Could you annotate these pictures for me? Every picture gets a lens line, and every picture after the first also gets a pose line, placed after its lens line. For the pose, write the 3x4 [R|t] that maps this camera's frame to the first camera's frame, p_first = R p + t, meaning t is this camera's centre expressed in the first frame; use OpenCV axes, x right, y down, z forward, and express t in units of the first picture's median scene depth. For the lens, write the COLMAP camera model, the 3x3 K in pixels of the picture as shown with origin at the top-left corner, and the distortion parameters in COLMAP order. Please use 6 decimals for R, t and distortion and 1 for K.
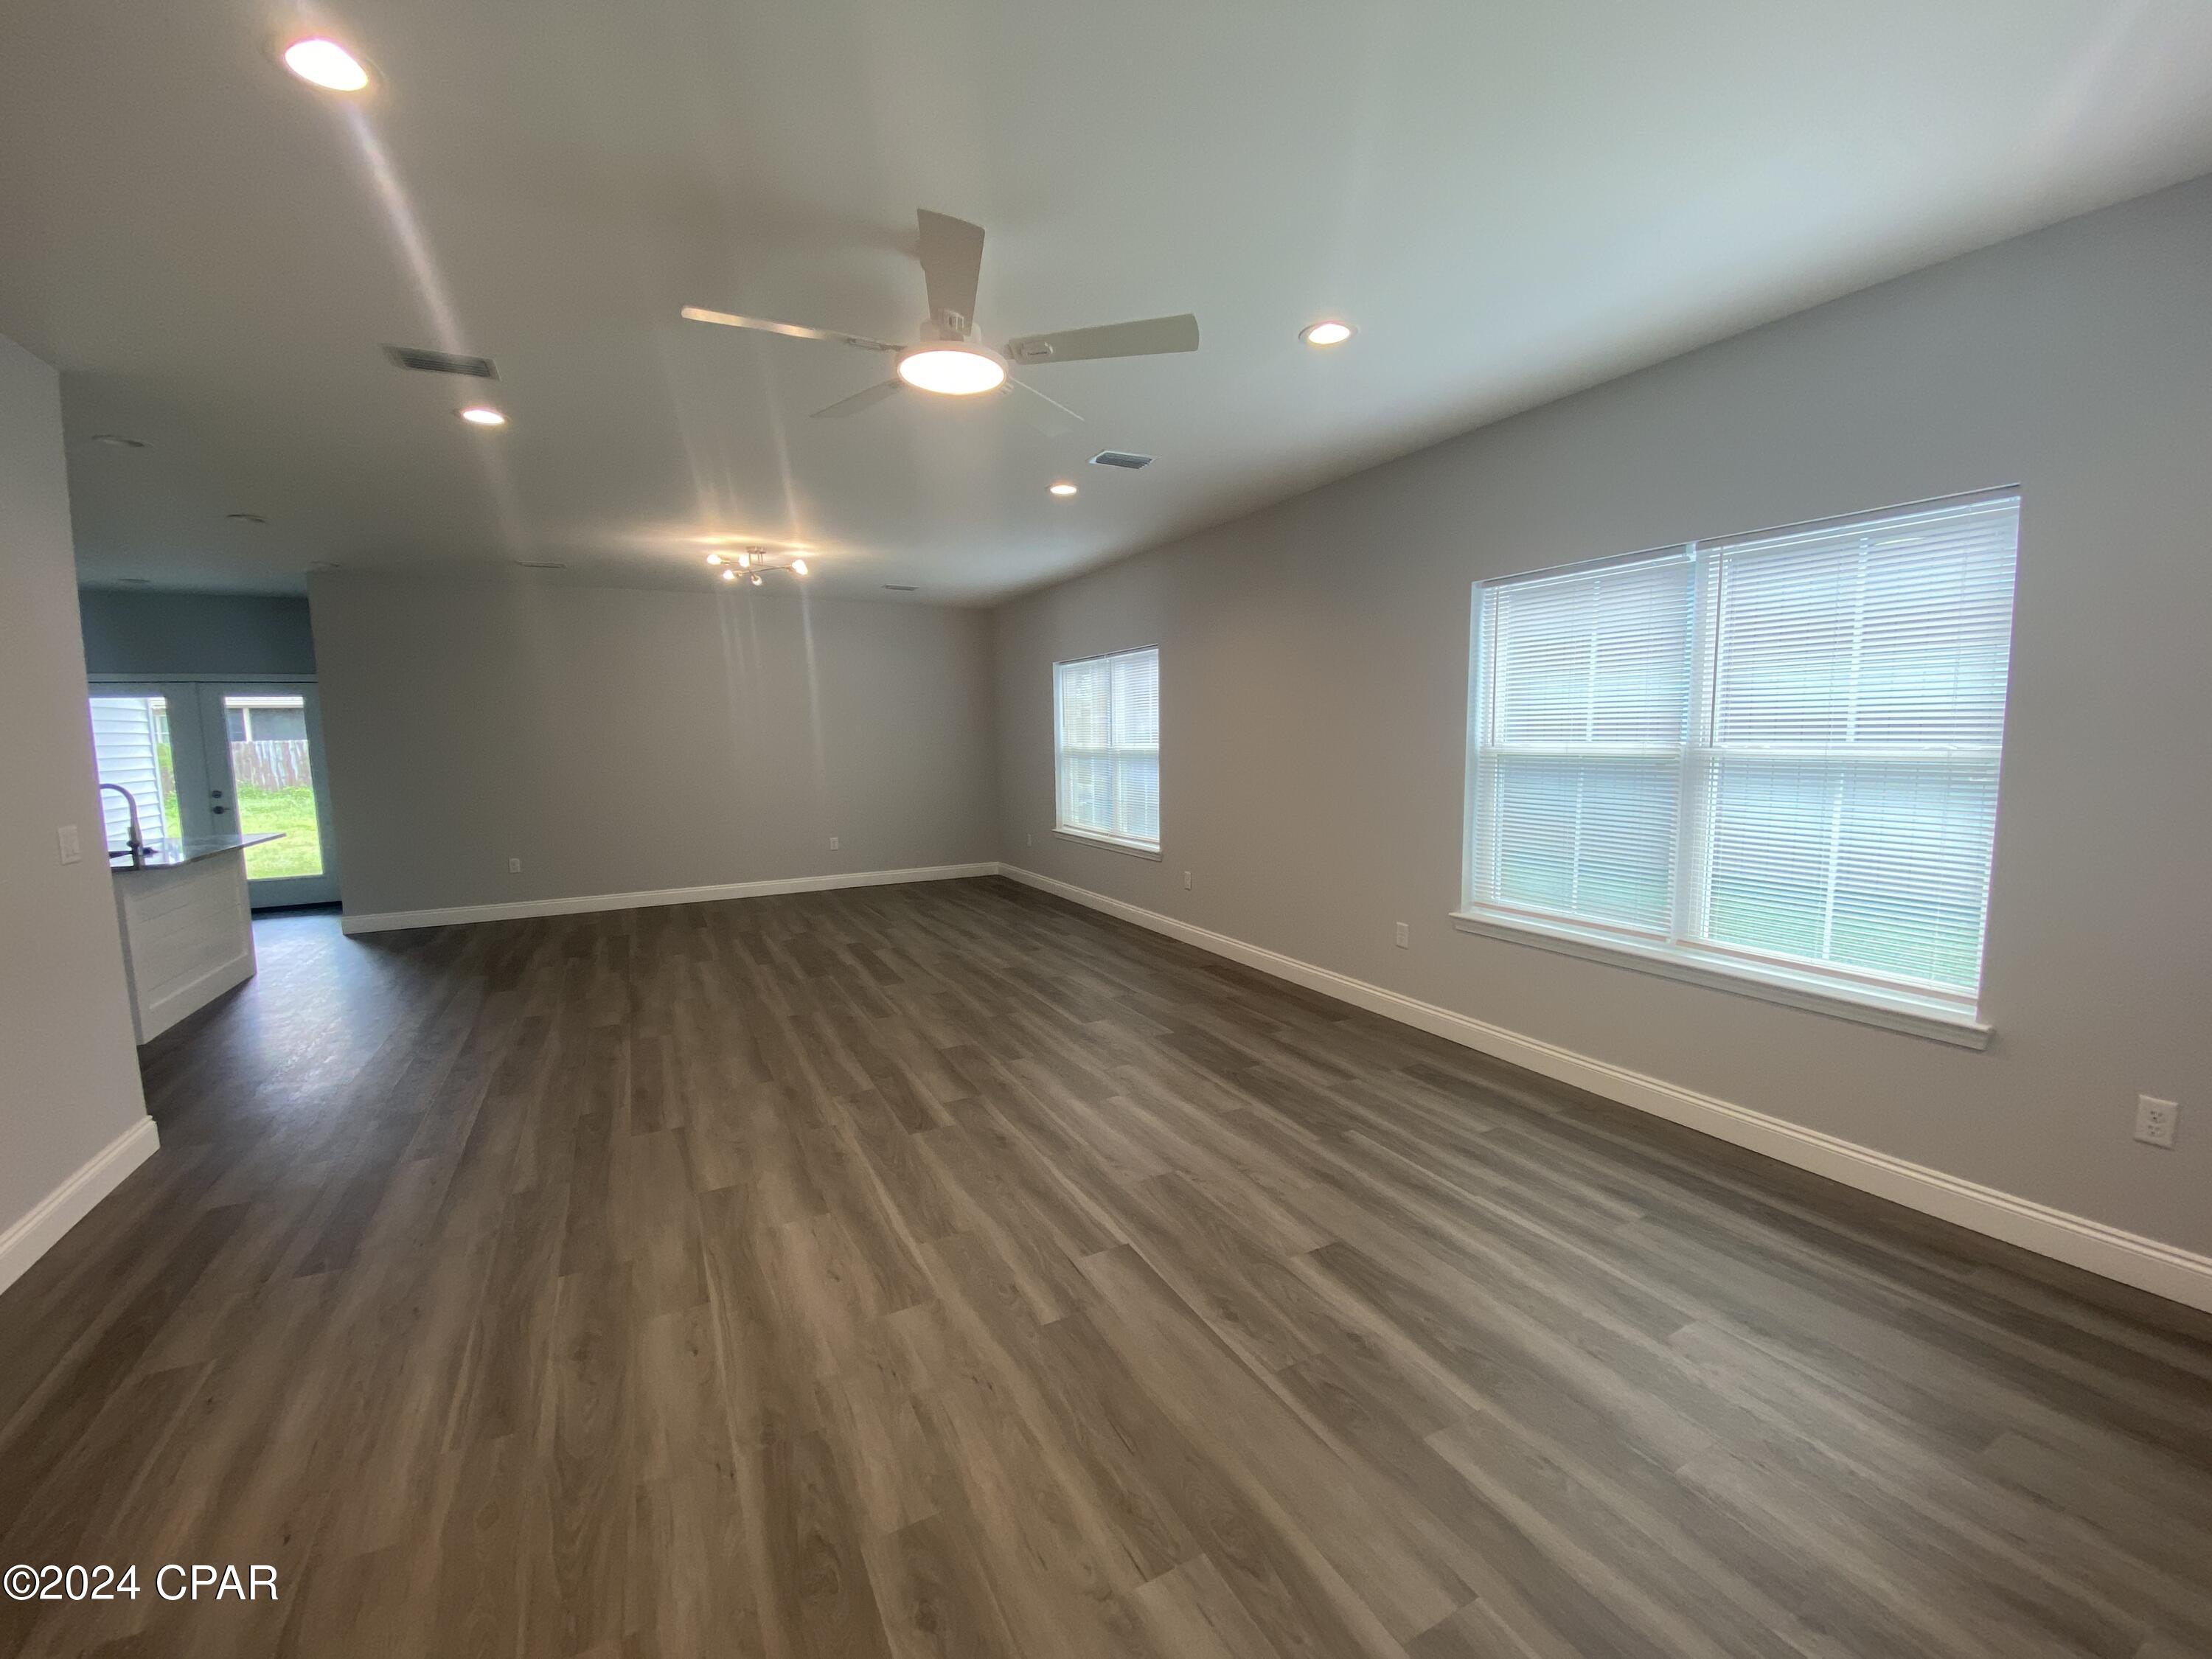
lens RADIAL K [[885.3, 0, 1106.0], [0, 885.3, 829.5], [0, 0, 1]] dist [0.025810, -0.024644]
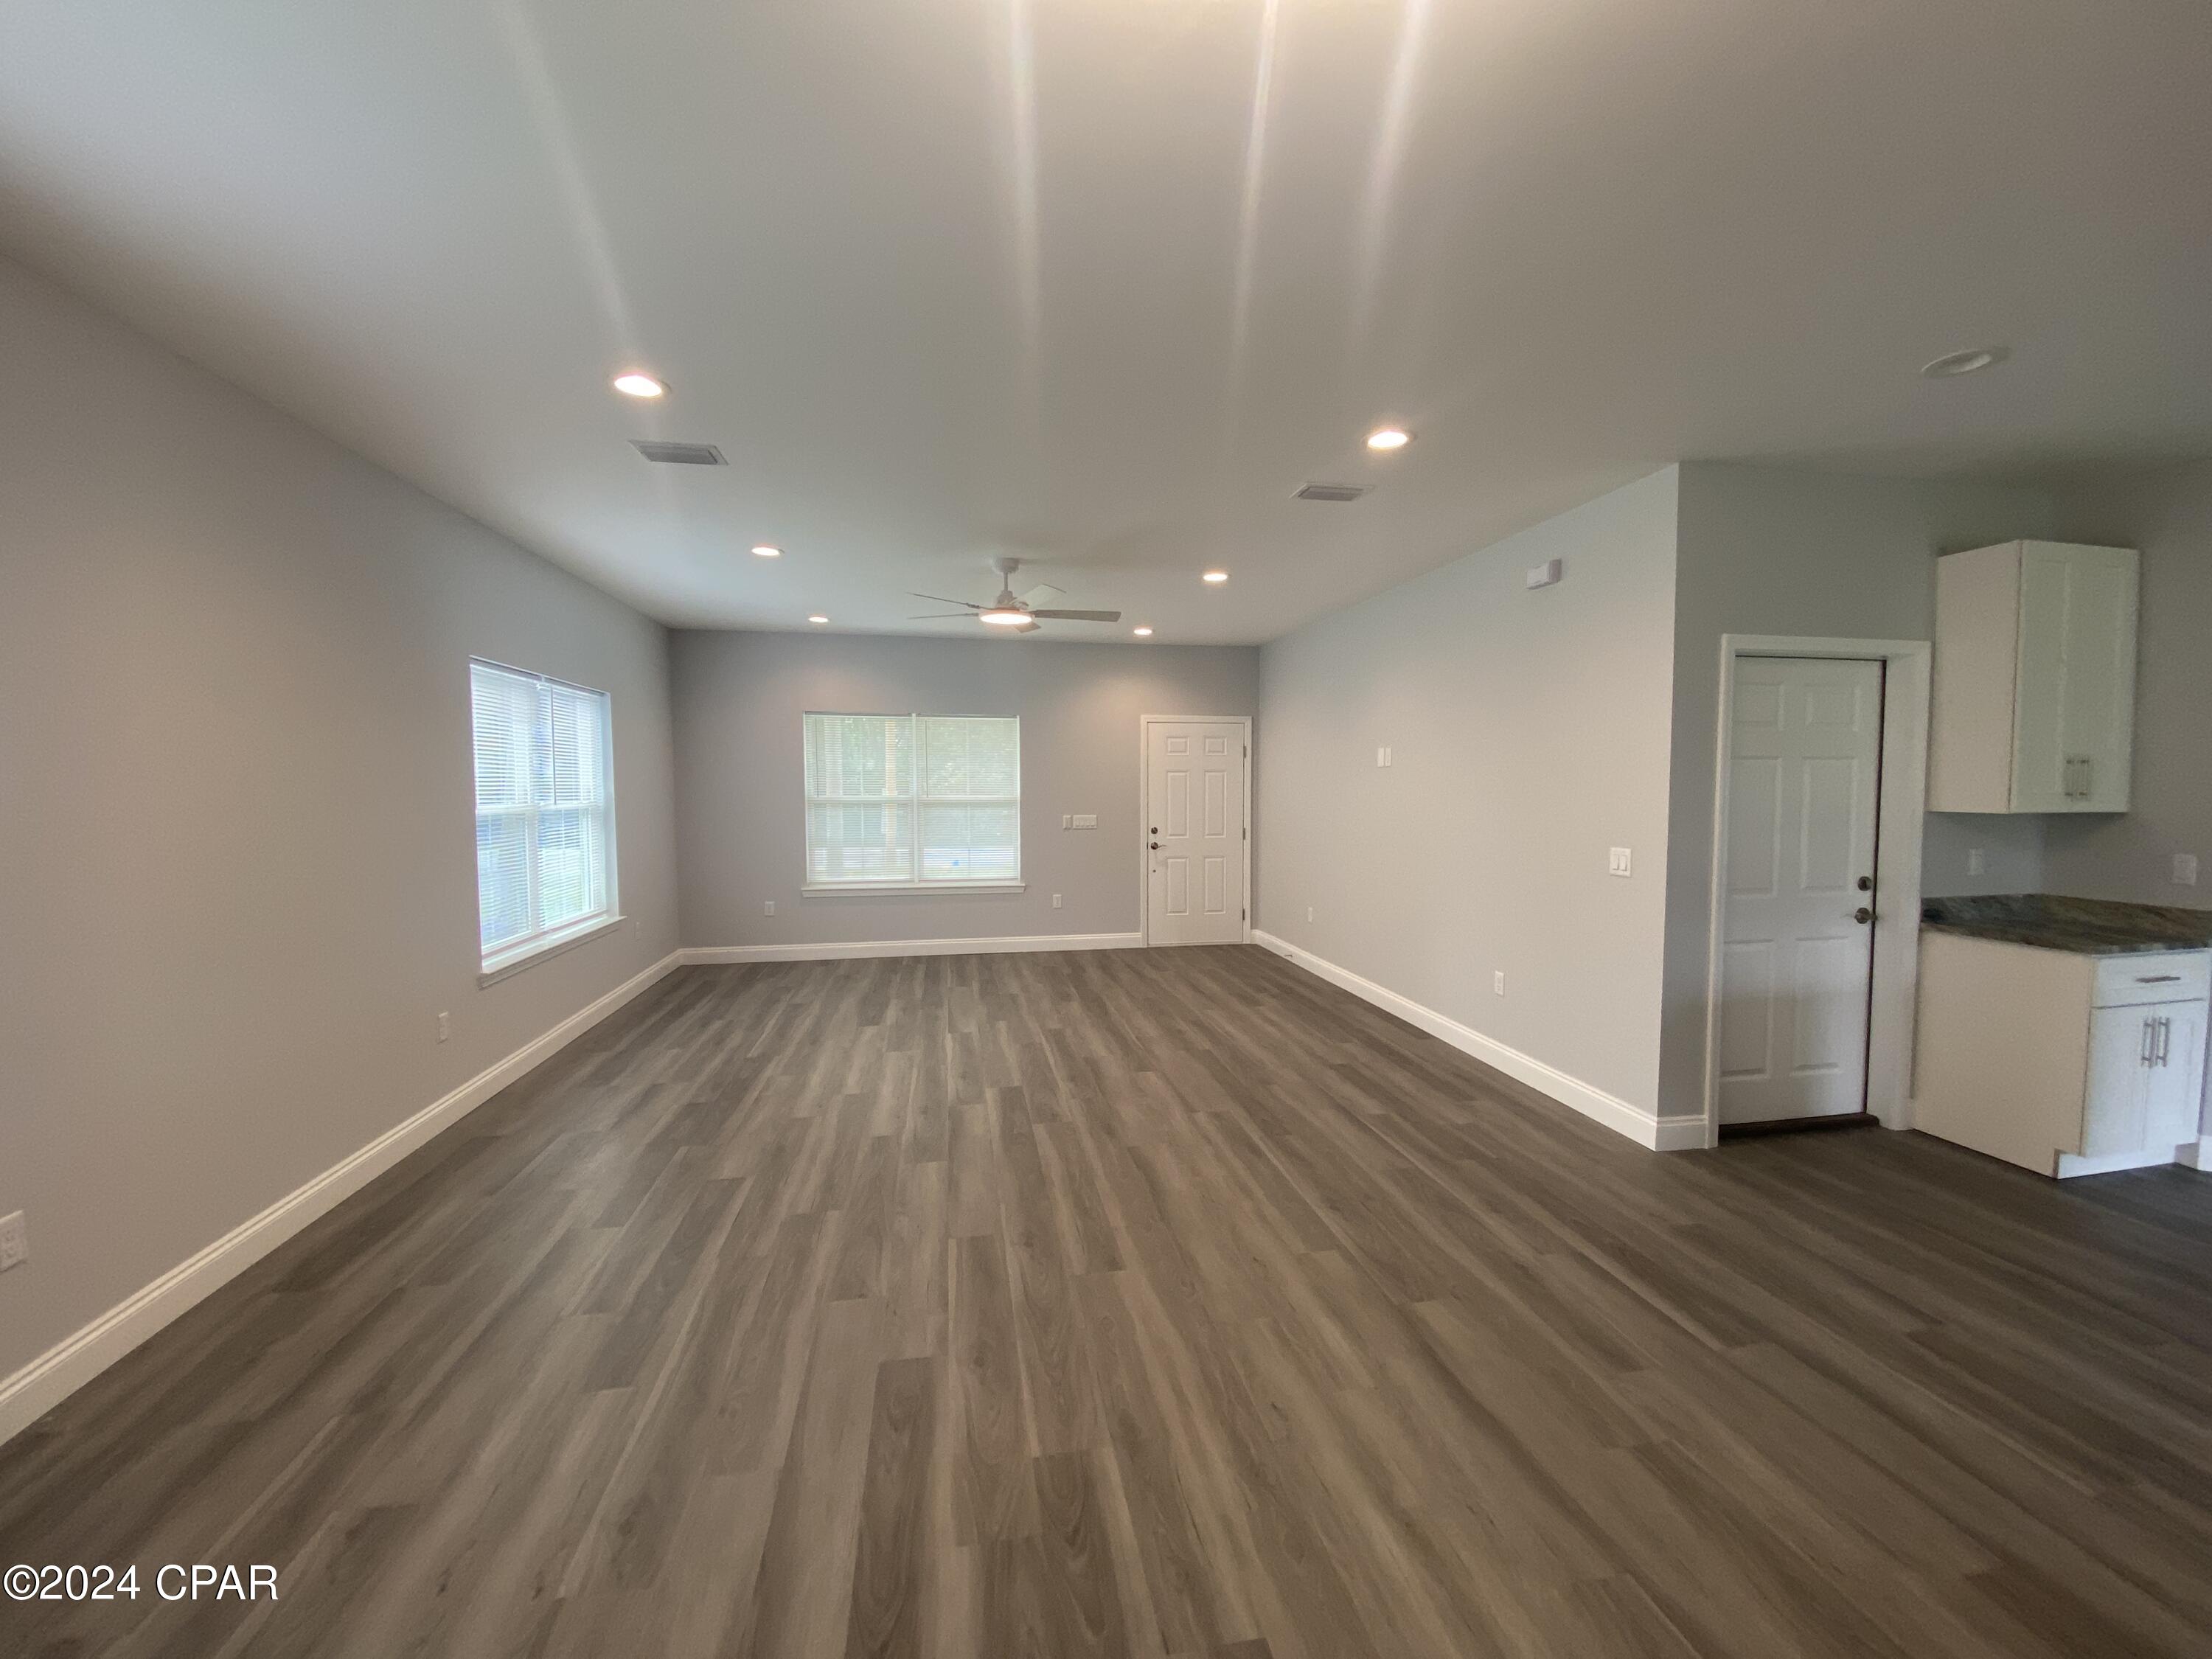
lens RADIAL K [[885.3, 0, 1106.0], [0, 885.3, 829.5], [0, 0, 1]] dist [0.025810, -0.024644]
pose [[-0.951997, -0.001809, 0.306103, -0.453706], [0.047093, 0.987212, 0.152296, -0.143707], [-0.302464, 0.159400, -0.939738, 1.303418]]
